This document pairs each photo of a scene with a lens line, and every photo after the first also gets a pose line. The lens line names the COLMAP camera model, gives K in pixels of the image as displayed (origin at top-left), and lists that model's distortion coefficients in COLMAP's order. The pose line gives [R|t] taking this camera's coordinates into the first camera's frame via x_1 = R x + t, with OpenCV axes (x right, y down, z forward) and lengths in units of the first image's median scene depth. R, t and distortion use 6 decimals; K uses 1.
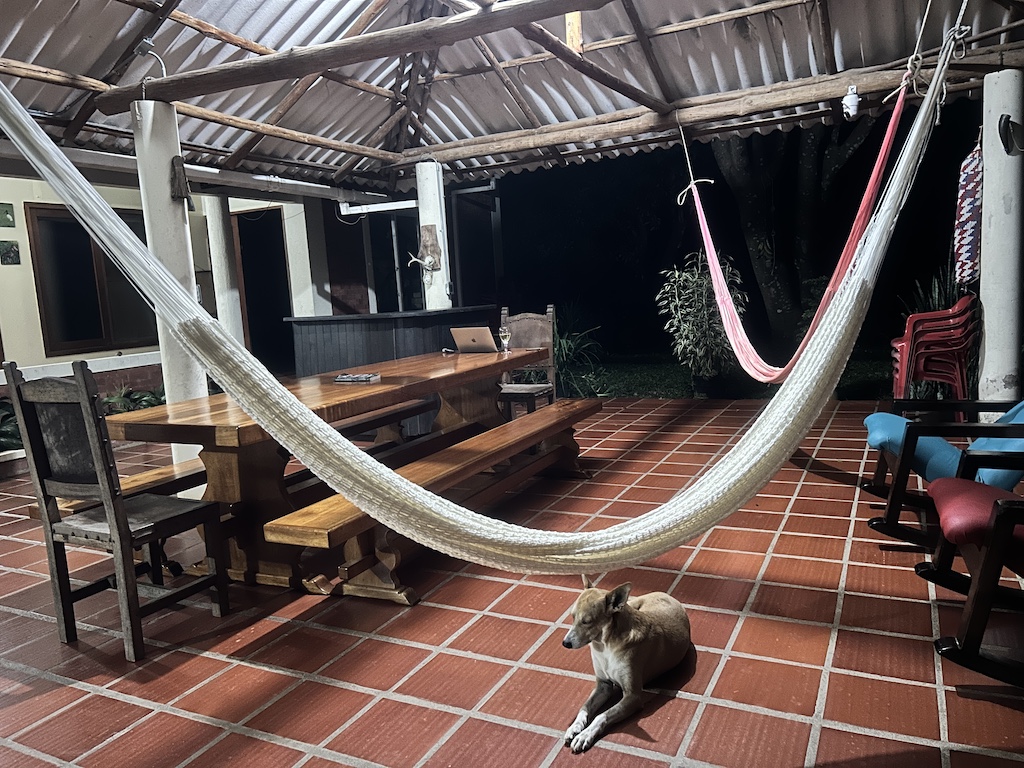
lens RADIAL K [[785.0, 0, 512.0], [0, 785.0, 384.0], [0, 0, 1]] dist [0.002382, 0.000235]
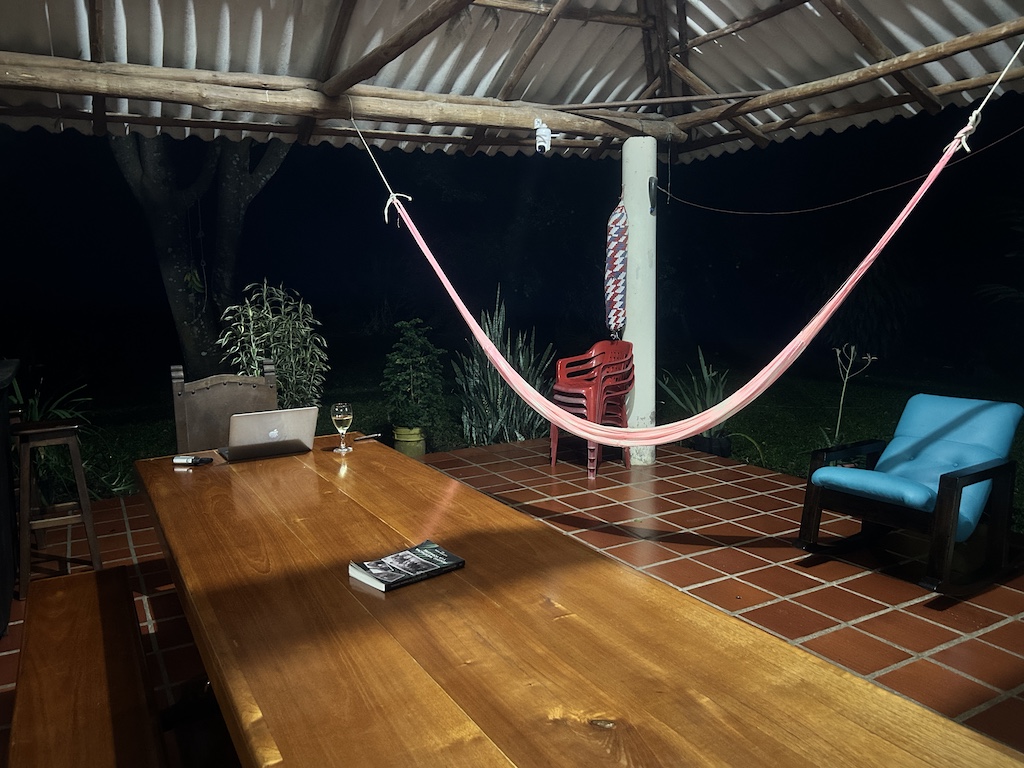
lens RADIAL K [[770.4, 0, 512.0], [0, 770.4, 384.0], [0, 0, 1]] dist [0.027712, 0.000341]
pose [[0.559324, -0.054346, 0.827166, -0.367947], [0.089871, 0.995943, 0.004665, -0.072946], [-0.824063, 0.071729, 0.561938, 0.537621]]
